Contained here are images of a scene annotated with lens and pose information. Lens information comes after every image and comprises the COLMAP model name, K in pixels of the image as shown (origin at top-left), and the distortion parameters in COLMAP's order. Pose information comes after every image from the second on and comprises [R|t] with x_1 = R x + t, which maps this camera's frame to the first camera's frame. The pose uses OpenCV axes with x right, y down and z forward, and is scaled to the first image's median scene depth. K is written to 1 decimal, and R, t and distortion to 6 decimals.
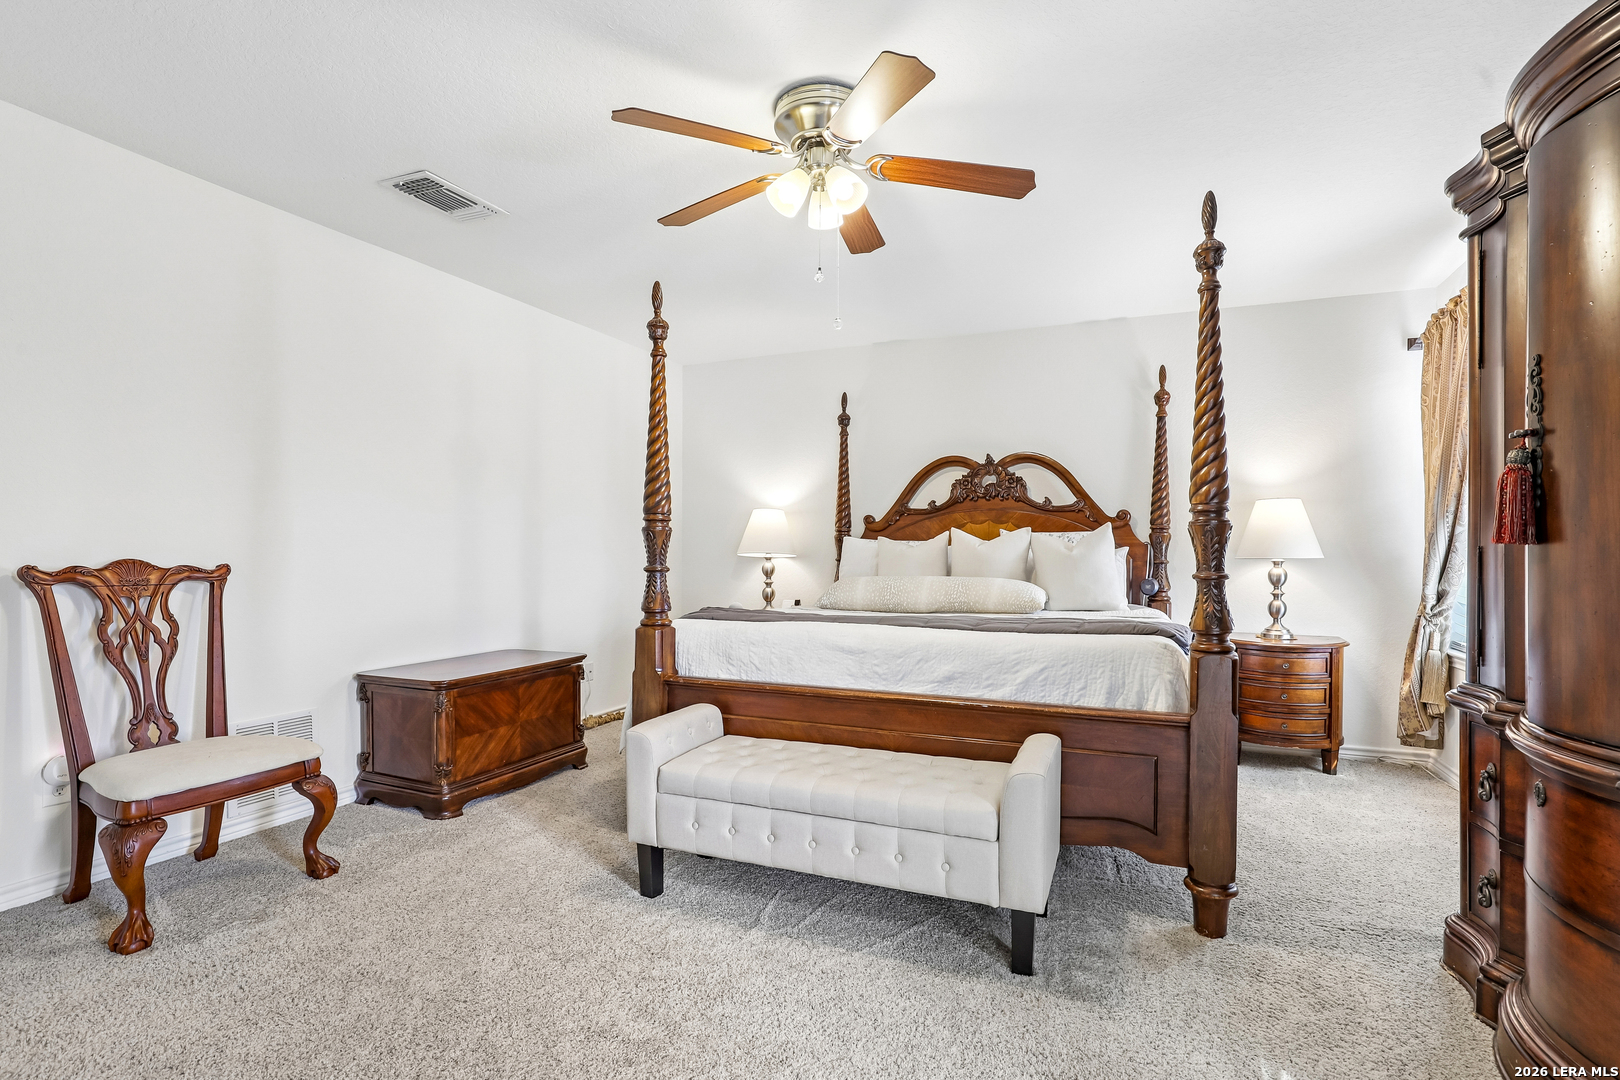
lens RADIAL K [[757.9, 0, 810.1], [0, 757.9, 571.7], [0, 0, 1]] dist [-0.001976, 0.000033]
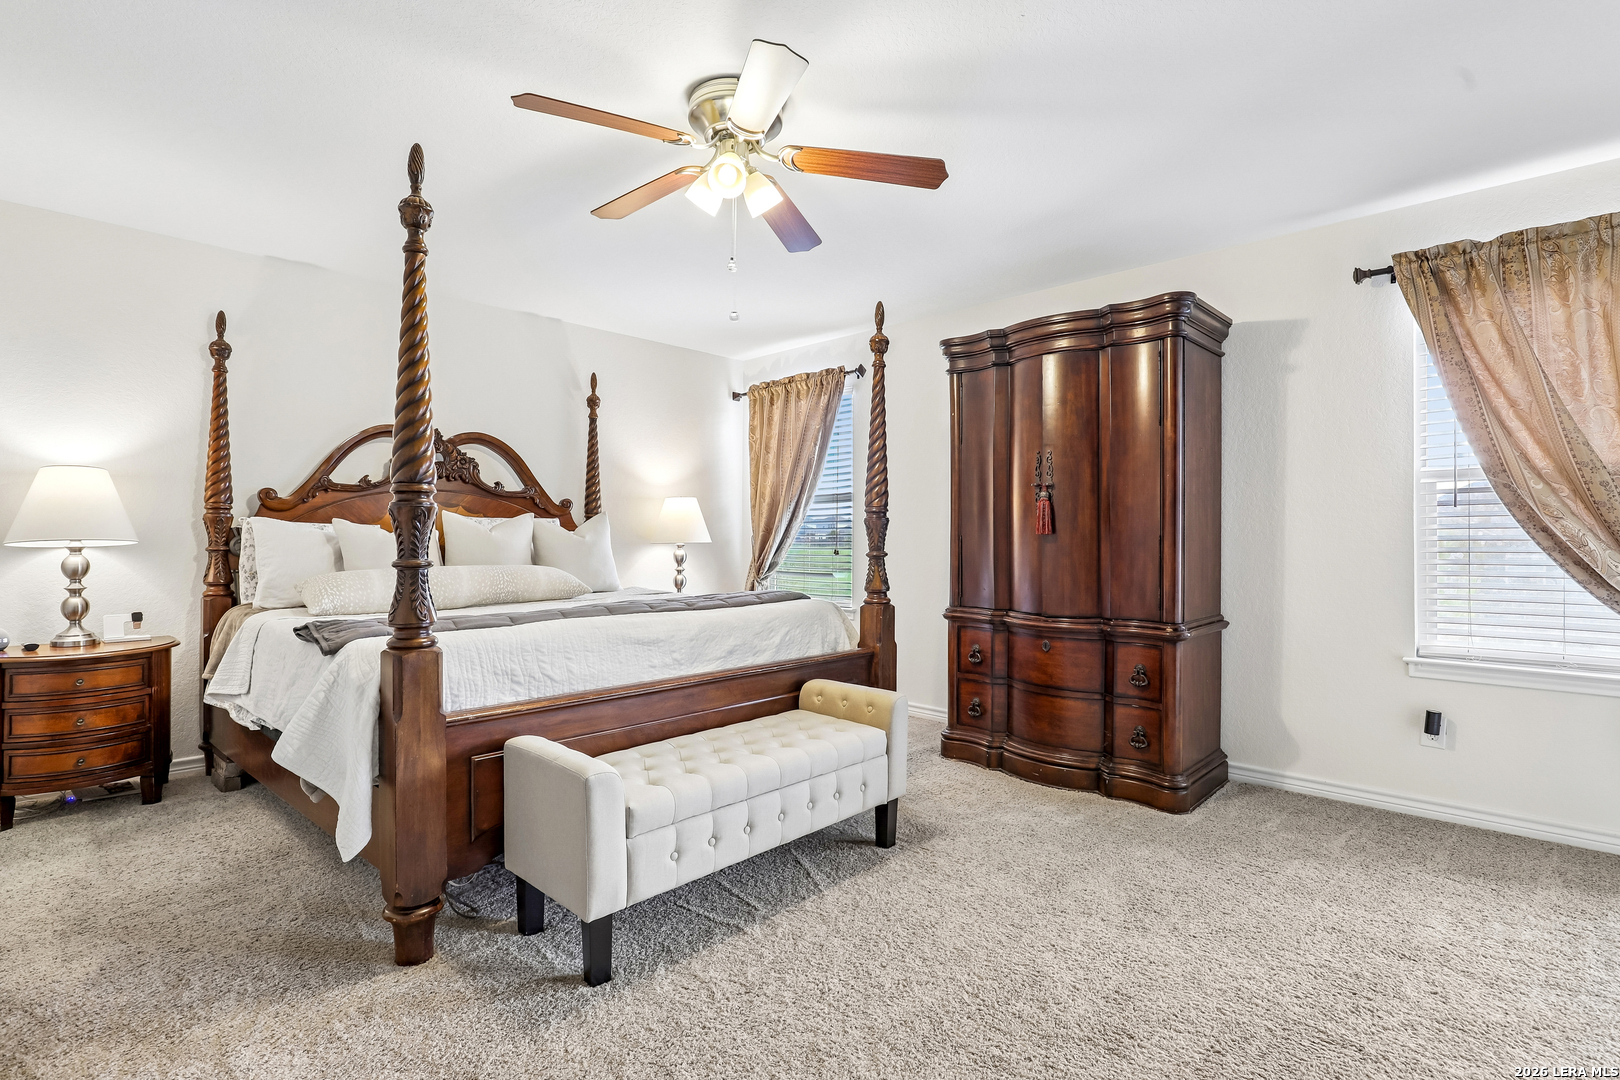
lens RADIAL K [[760.5, 0, 818.1], [0, 760.5, 551.3], [0, 0, 1]] dist [-0.031175, 0.000845]
pose [[0.361642, -0.016743, 0.932167, -0.461592], [0.024414, 0.999666, 0.008484, -0.007296], [-0.931997, 0.019690, 0.361930, 0.276558]]
